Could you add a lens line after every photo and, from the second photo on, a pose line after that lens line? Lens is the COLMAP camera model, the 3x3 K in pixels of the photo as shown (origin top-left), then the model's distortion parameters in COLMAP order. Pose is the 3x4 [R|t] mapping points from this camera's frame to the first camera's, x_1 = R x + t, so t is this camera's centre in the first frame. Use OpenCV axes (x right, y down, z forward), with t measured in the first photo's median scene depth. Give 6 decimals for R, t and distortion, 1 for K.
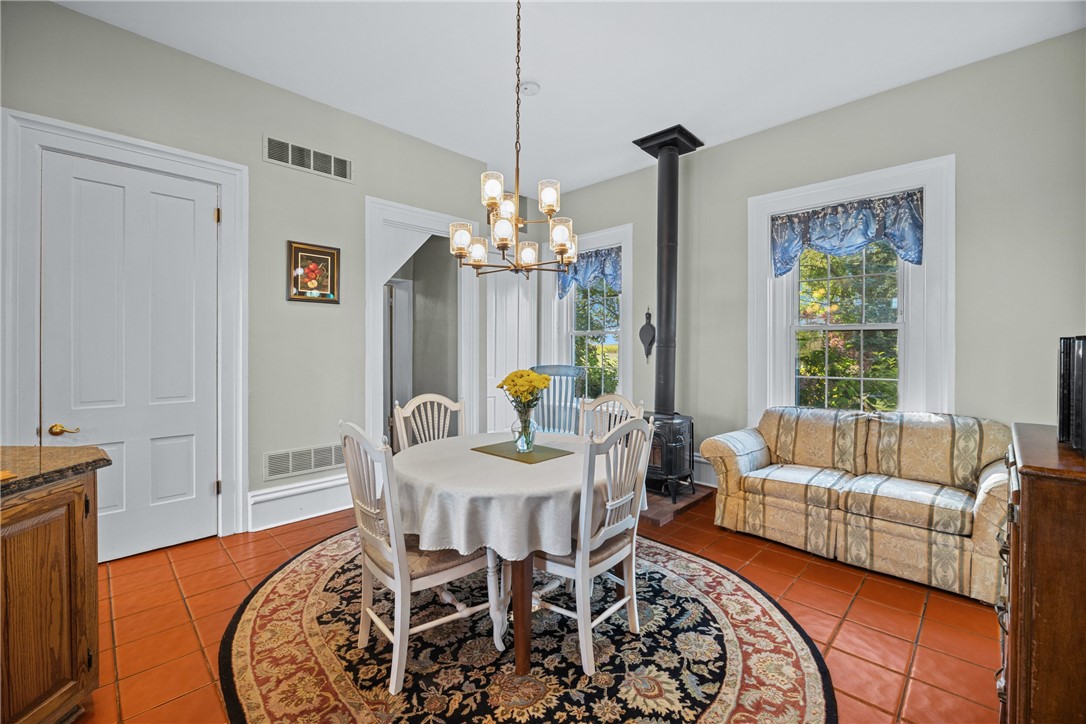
lens RADIAL K [[451.2, 0, 540.5], [0, 451.2, 352.3], [0, 0, 1]] dist [-0.004576, -0.000046]
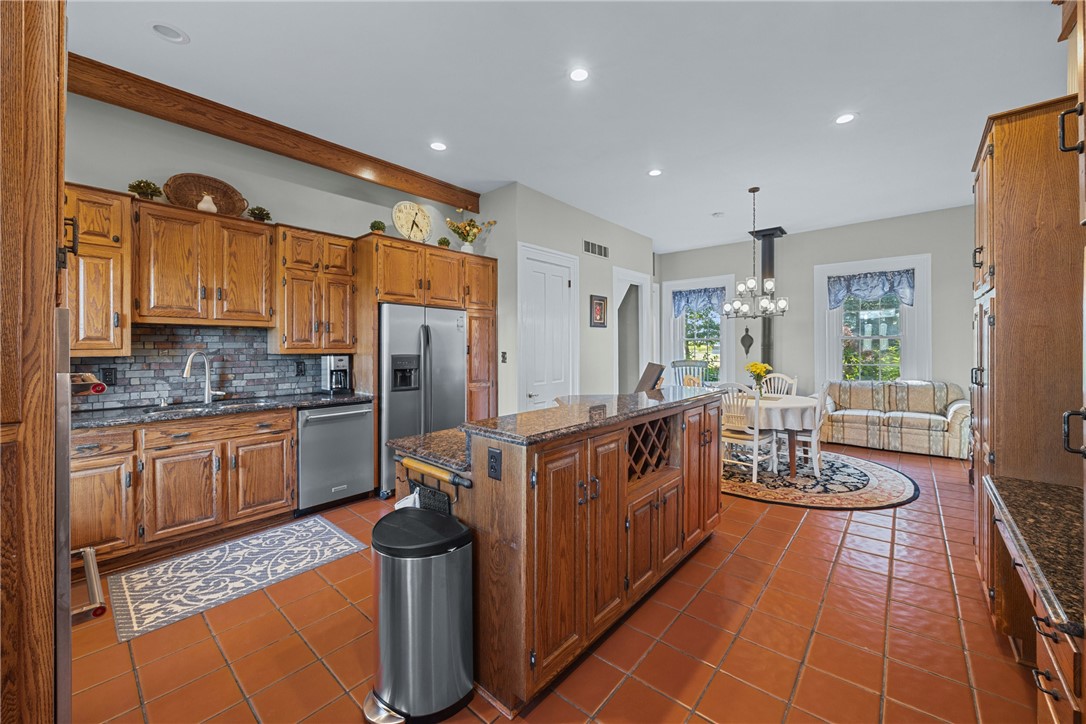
lens RADIAL K [[416.4, 0, 541.9], [0, 416.4, 348.0], [0, 0, 1]] dist [0.002251, 0.000120]
pose [[0.997812, -0.010609, 0.065265, -0.921888], [0.010763, 0.999940, -0.002002, -0.026354], [-0.065240, 0.002700, 0.997866, -0.738017]]
